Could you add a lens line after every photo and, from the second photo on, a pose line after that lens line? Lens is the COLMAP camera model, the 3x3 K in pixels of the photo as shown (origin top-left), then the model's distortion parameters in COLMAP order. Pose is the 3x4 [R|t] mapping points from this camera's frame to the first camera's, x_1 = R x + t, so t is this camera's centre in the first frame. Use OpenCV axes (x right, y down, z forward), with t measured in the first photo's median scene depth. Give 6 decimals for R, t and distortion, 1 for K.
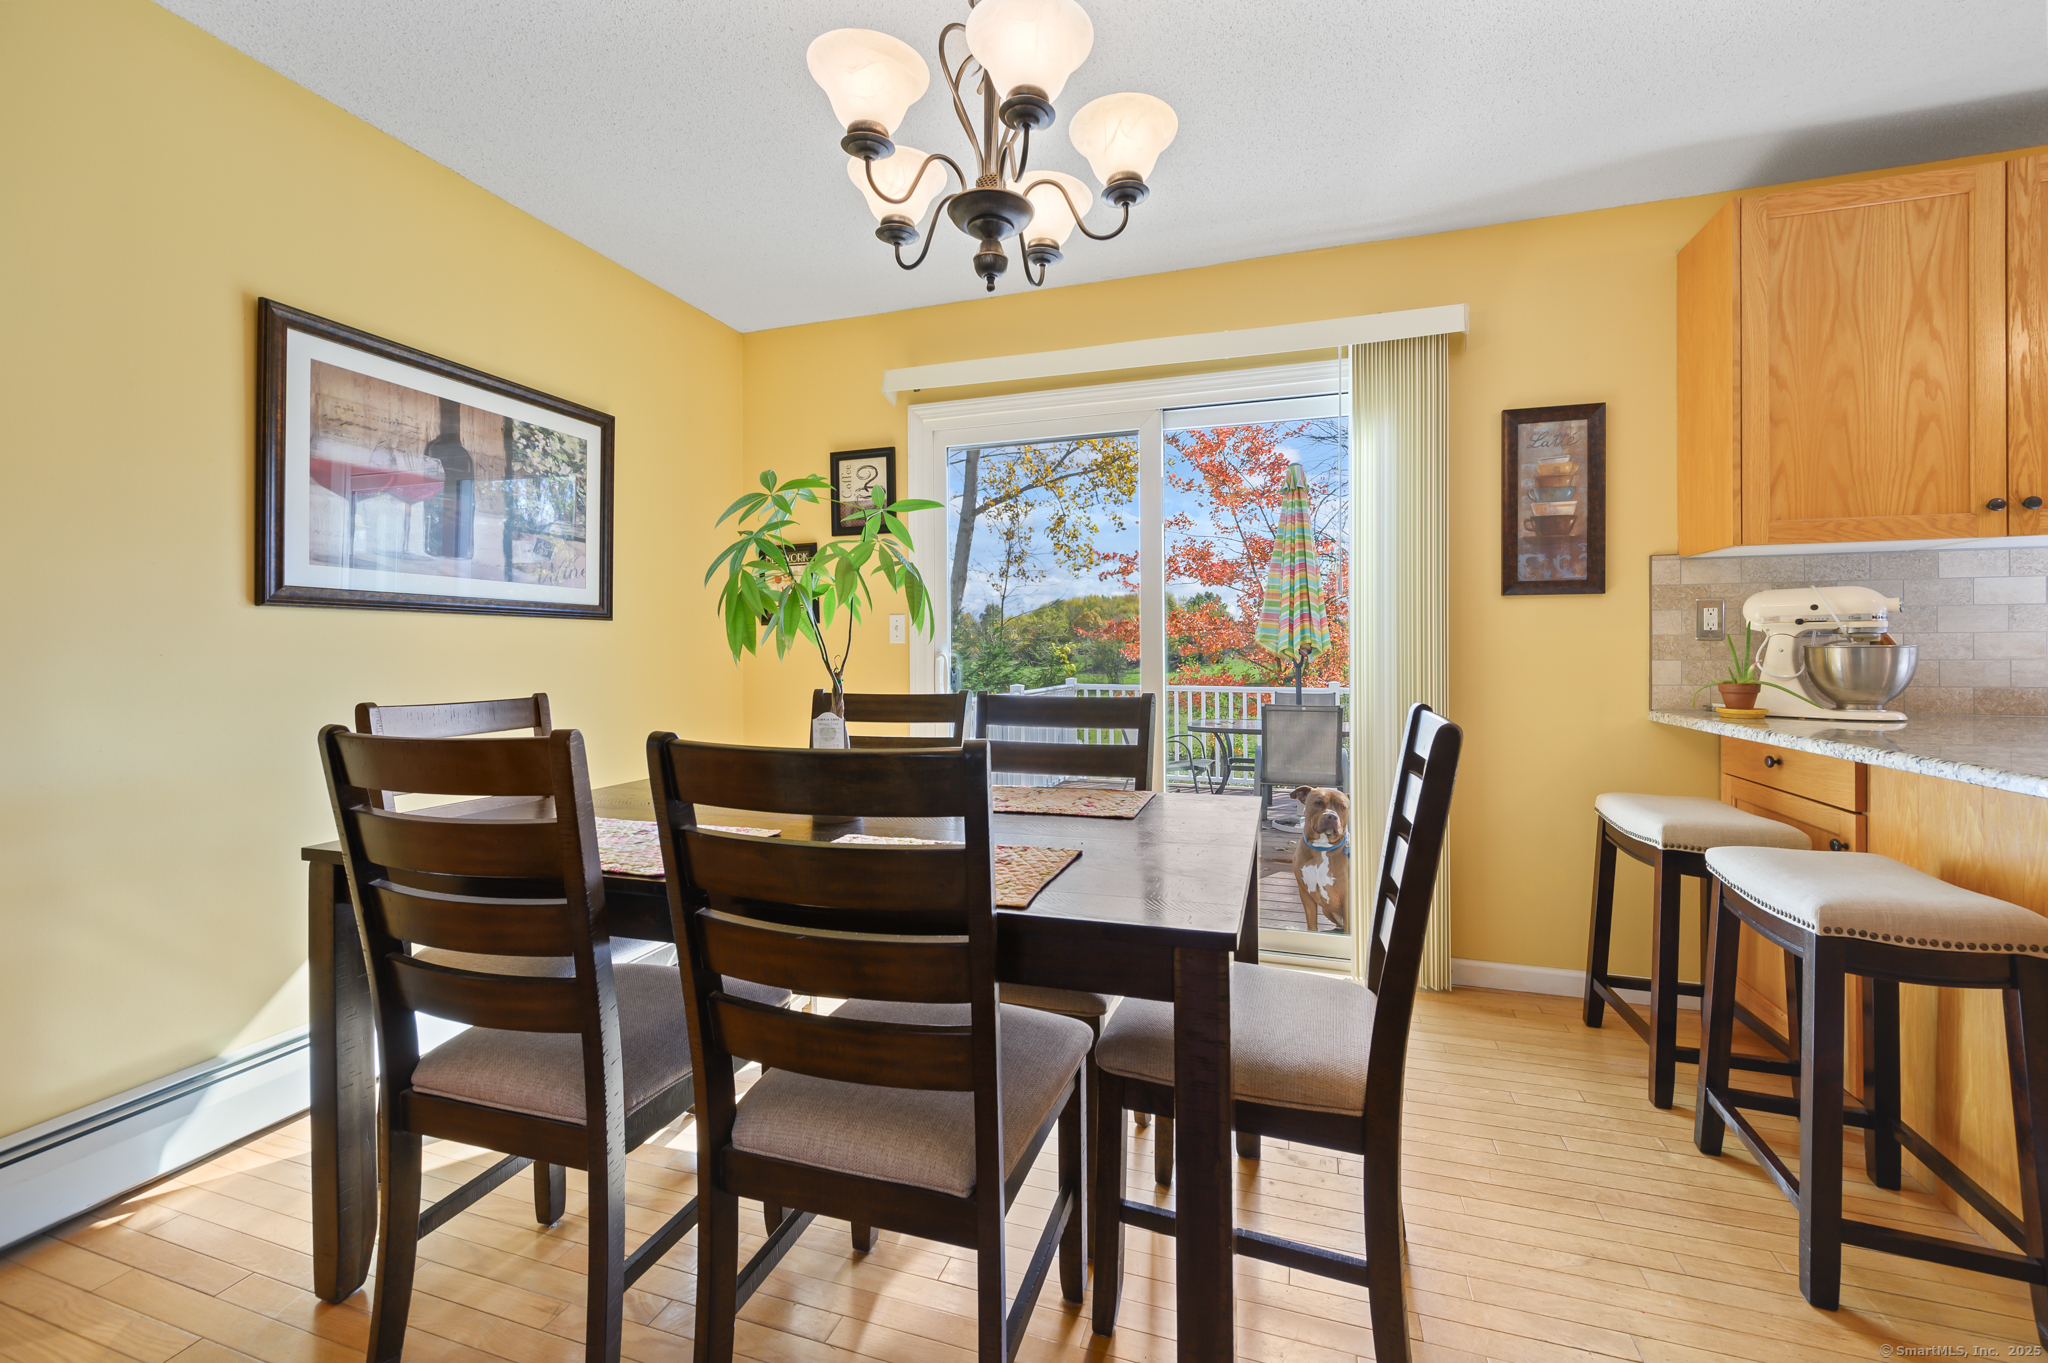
lens RADIAL K [[824.0, 0, 1033.4], [0, 824.0, 650.9], [0, 0, 1]] dist [-0.002058, 0.000640]
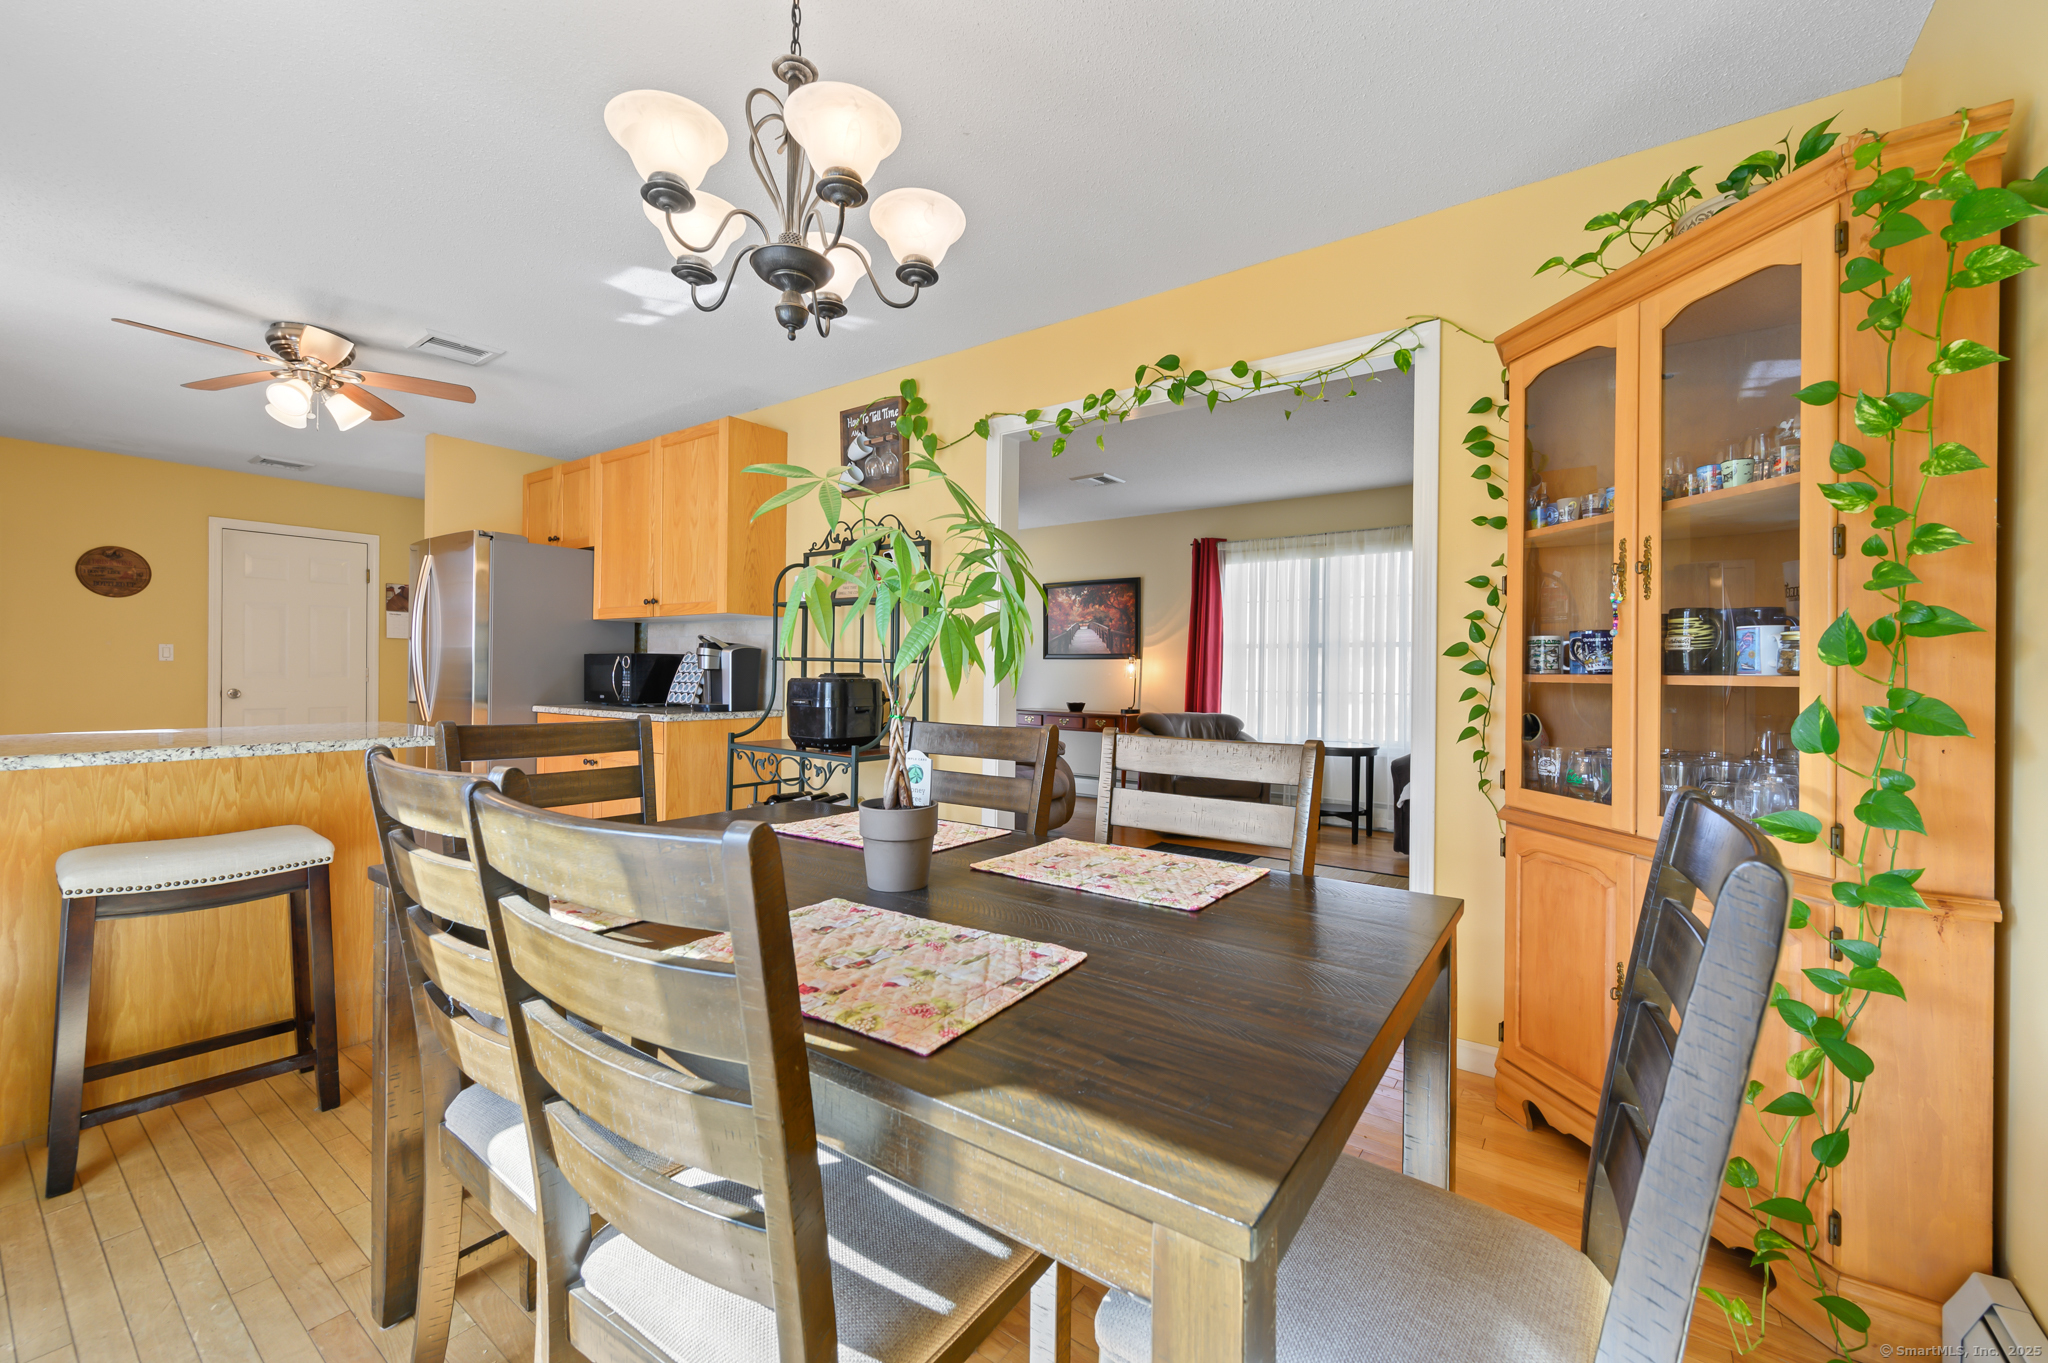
lens RADIAL K [[824.0, 0, 1033.4], [0, 824.0, 650.9], [0, 0, 1]] dist [-0.002058, 0.000640]
pose [[-0.951243, 0.000917, 0.308441, -0.447569], [-0.008820, 0.999506, -0.030175, -0.002196], [-0.308316, -0.031424, -0.950765, 1.263082]]
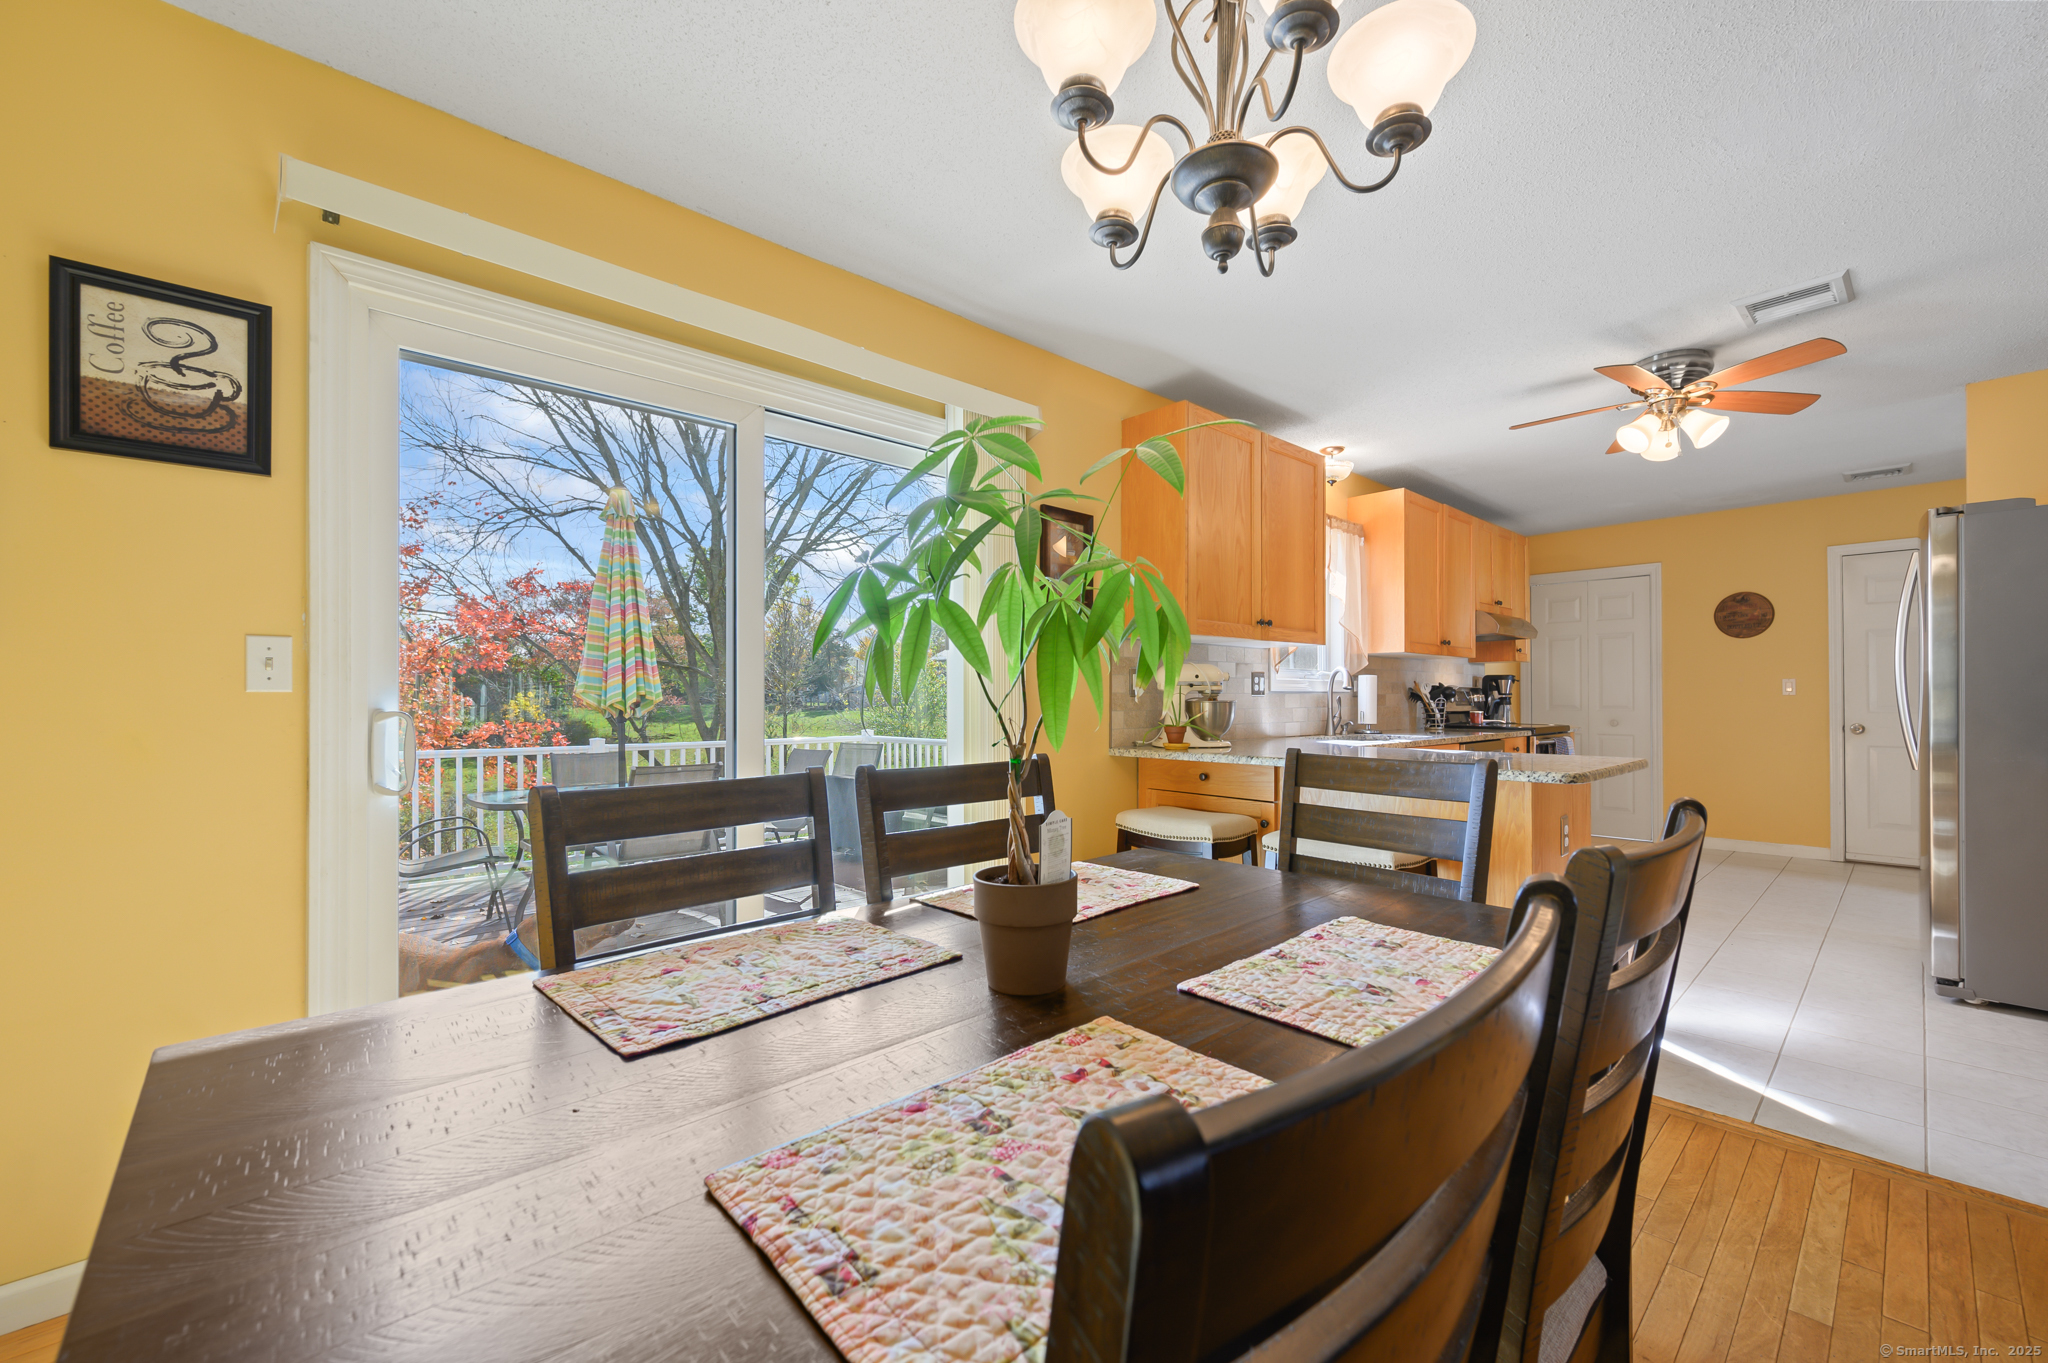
lens RADIAL K [[822.2, 0, 1039.7], [0, 822.2, 688.7], [0, 0, 1]] dist [-0.001516, -0.000130]
pose [[0.487474, 0.013663, 0.873031, -0.563084], [0.001154, 0.999867, -0.016292, -0.004411], [-0.873137, 0.008949, 0.487393, 0.505494]]
